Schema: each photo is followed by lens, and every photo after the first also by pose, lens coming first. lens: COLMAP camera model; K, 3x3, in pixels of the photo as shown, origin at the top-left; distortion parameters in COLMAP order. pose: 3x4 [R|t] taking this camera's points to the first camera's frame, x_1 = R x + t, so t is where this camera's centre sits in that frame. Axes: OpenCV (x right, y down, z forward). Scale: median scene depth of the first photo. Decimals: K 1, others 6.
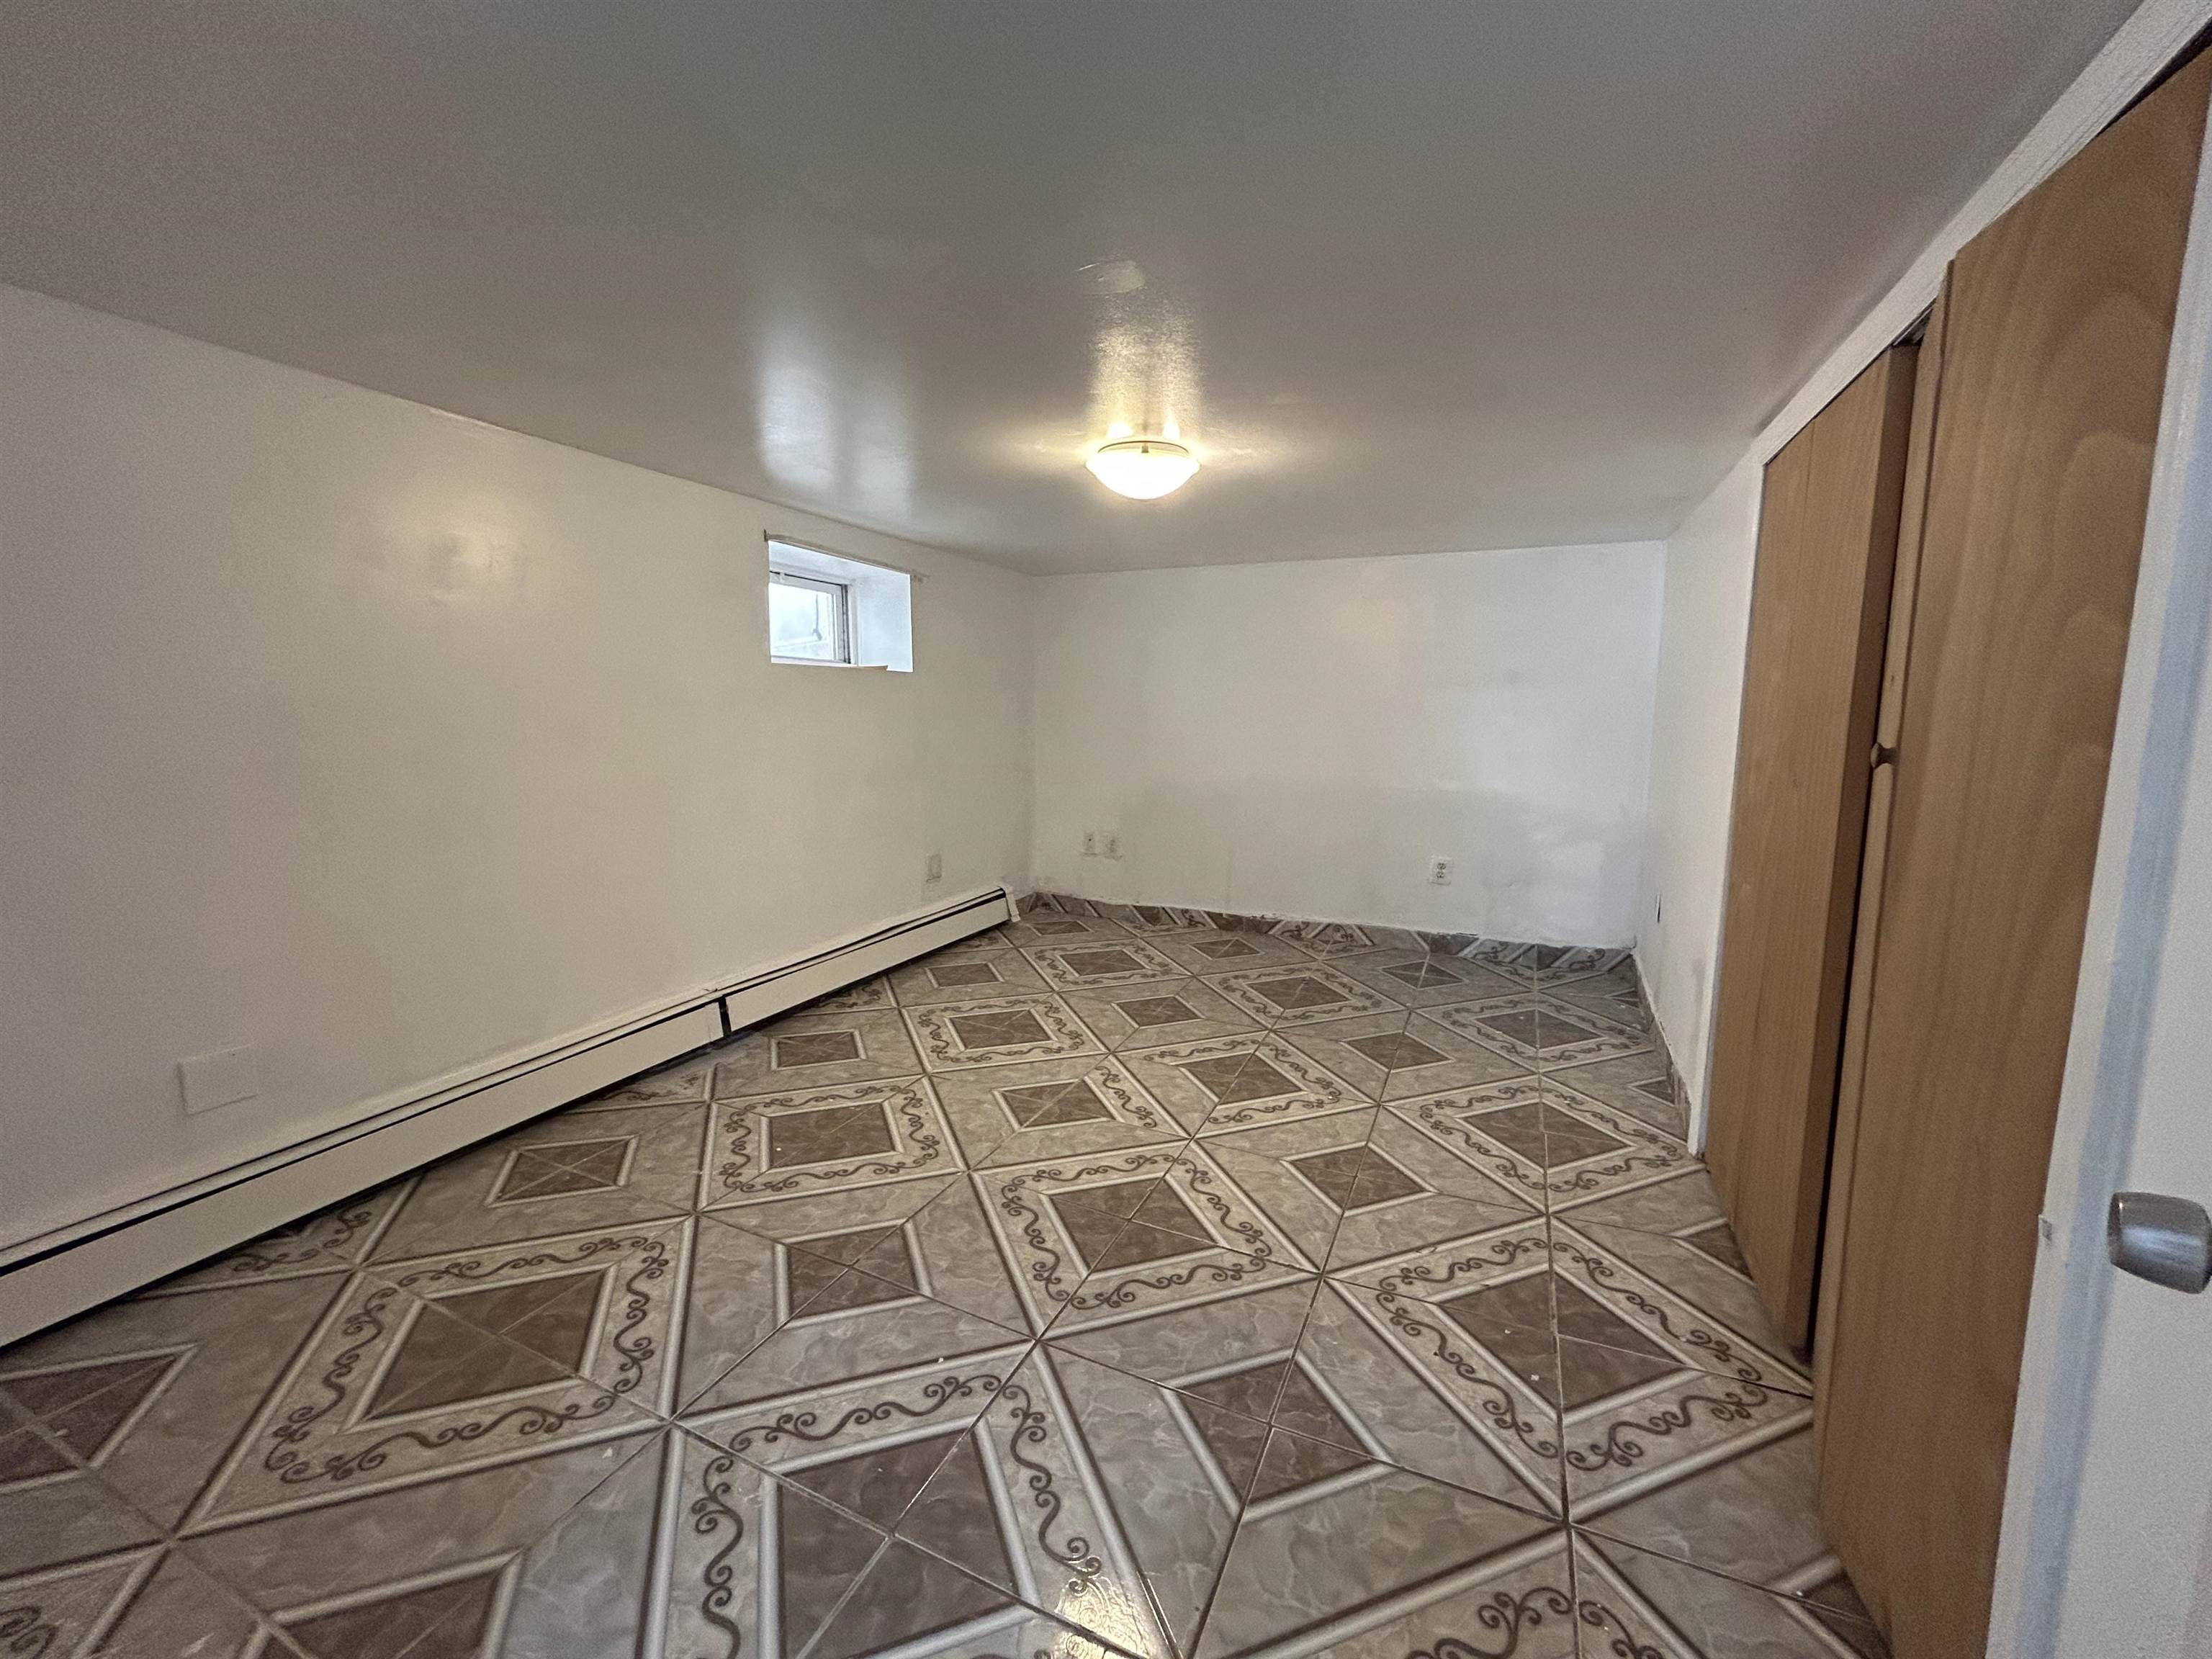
lens RADIAL K [[896.4, 0, 1106.0], [0, 896.4, 829.5], [0, 0, 1]] dist [0.006444, -0.004162]
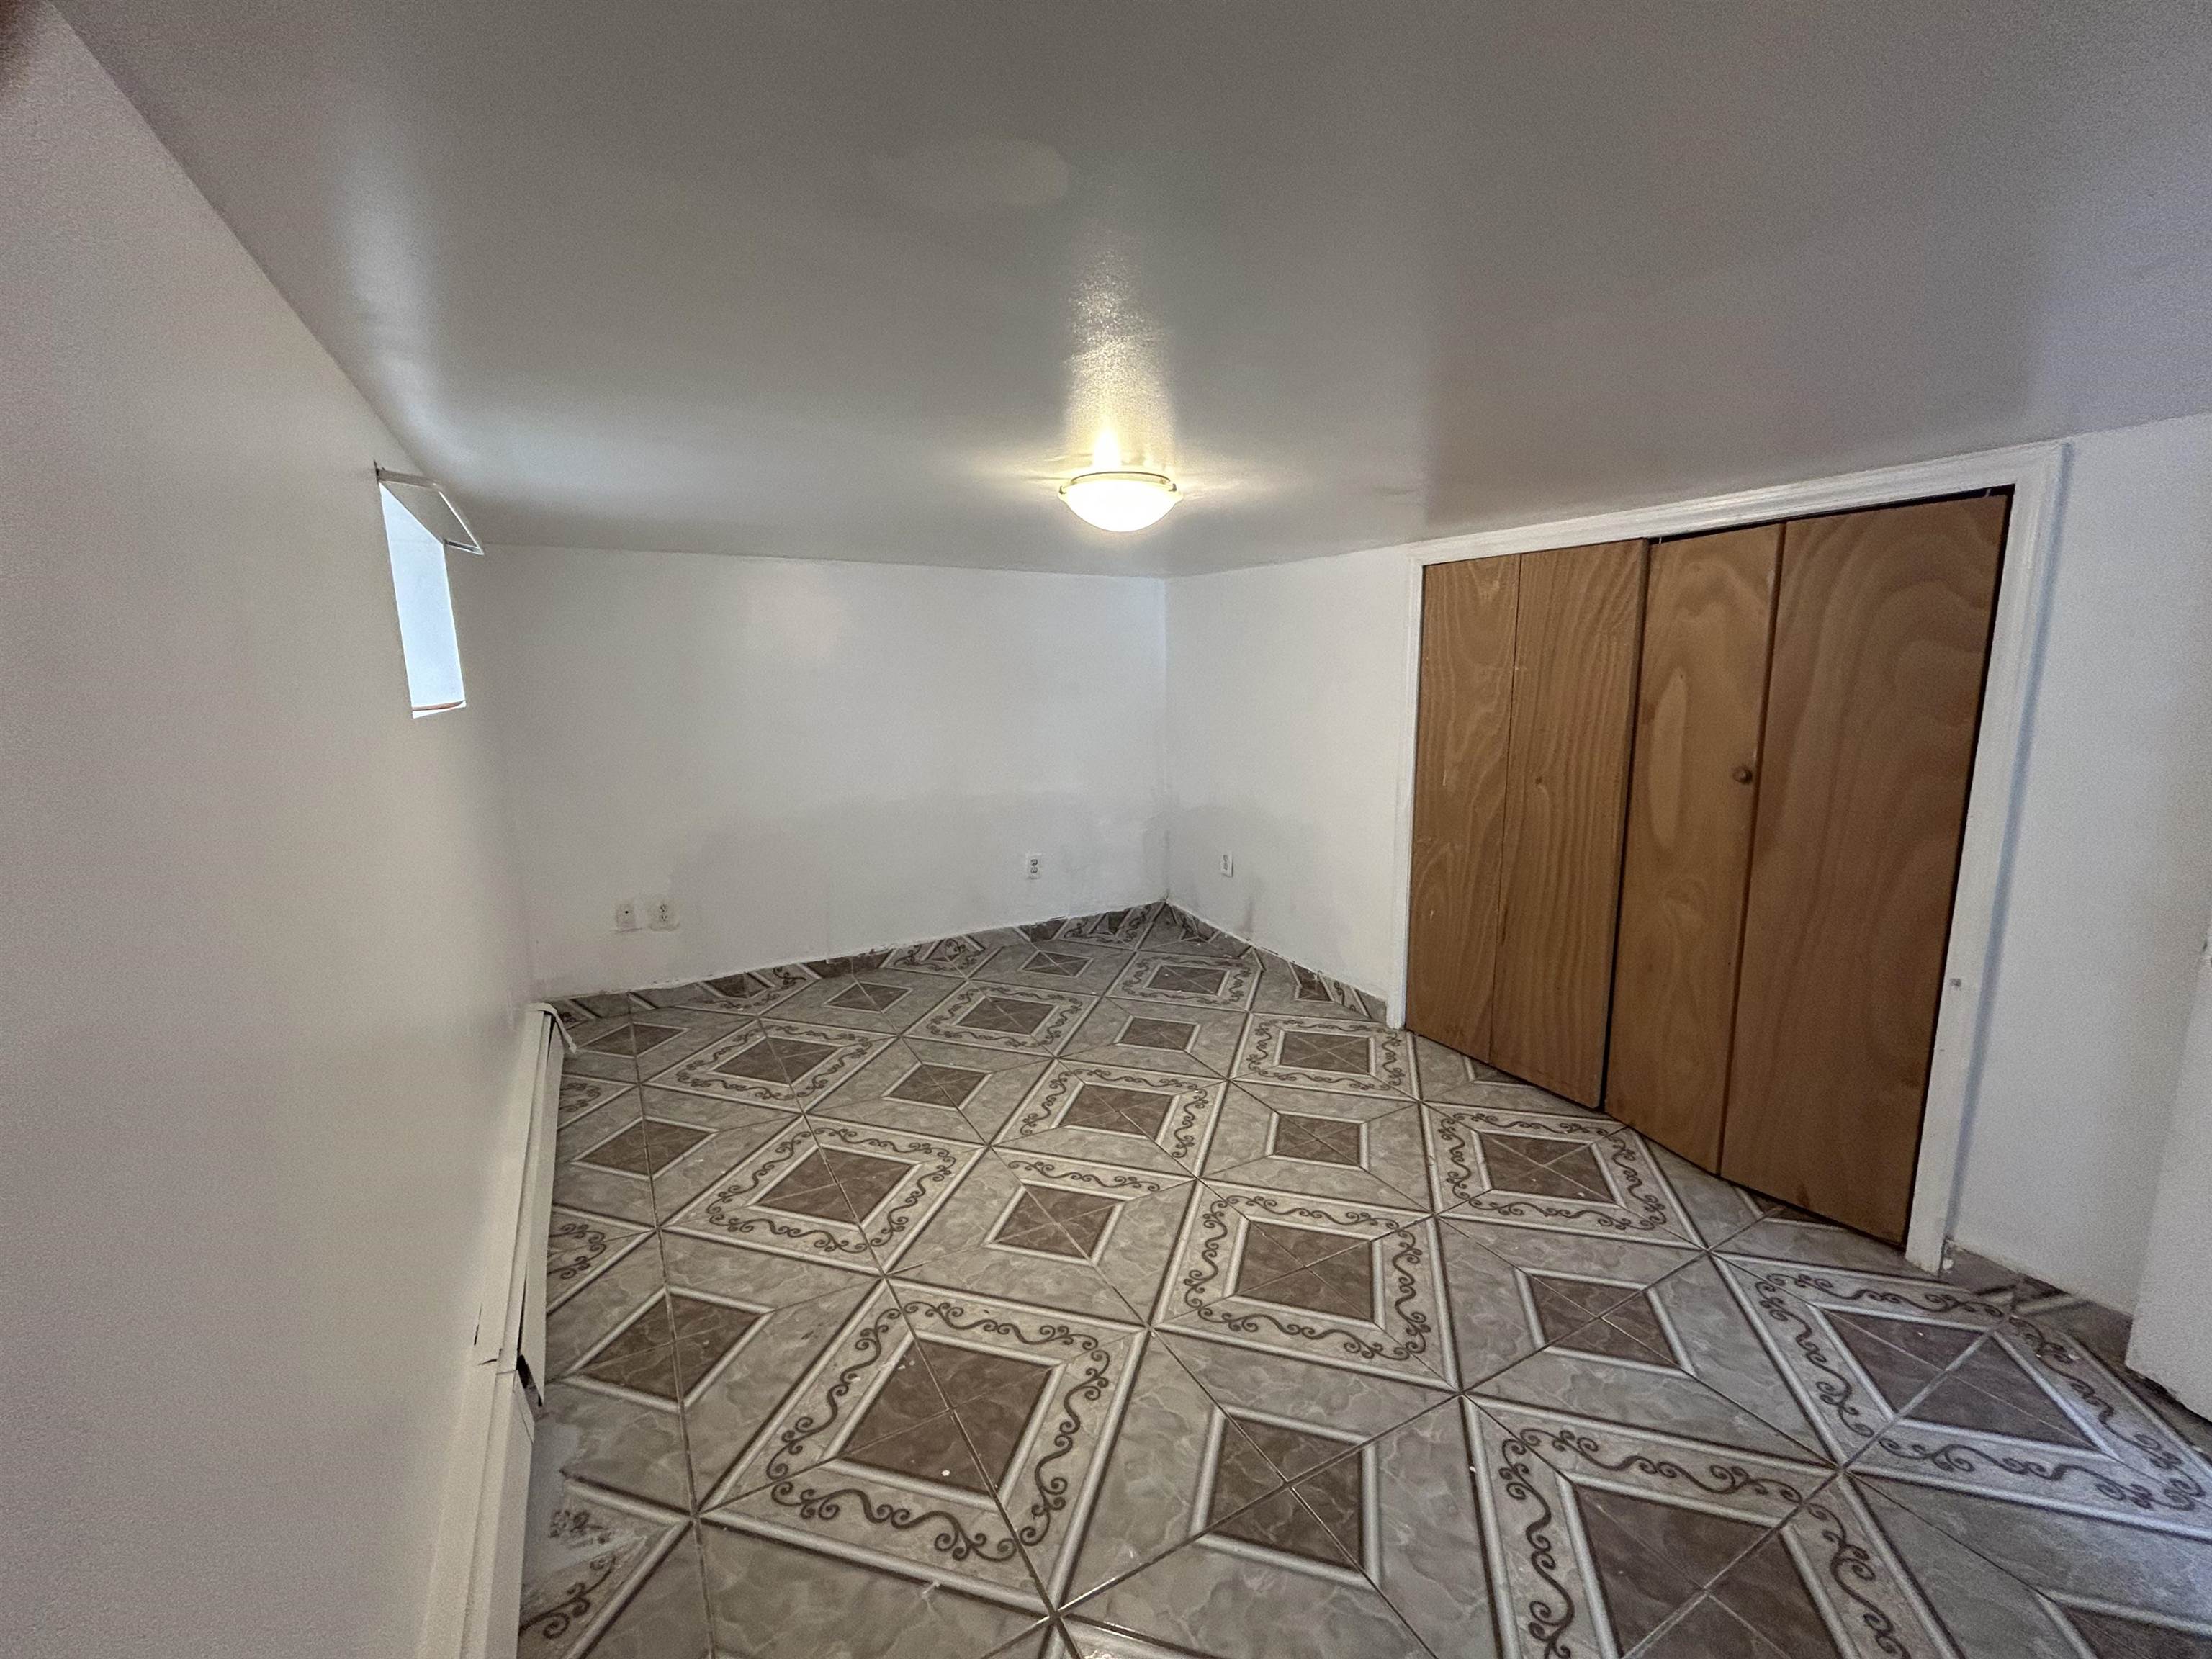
lens RADIAL K [[898.3, 0, 1106.0], [0, 898.3, 829.5], [0, 0, 1]] dist [-0.001063, 0.000149]
pose [[0.587831, -0.154411, 0.794111, -0.570459], [0.123896, 0.987218, 0.100247, -0.127287], [-0.799440, 0.039459, 0.599449, 0.370979]]
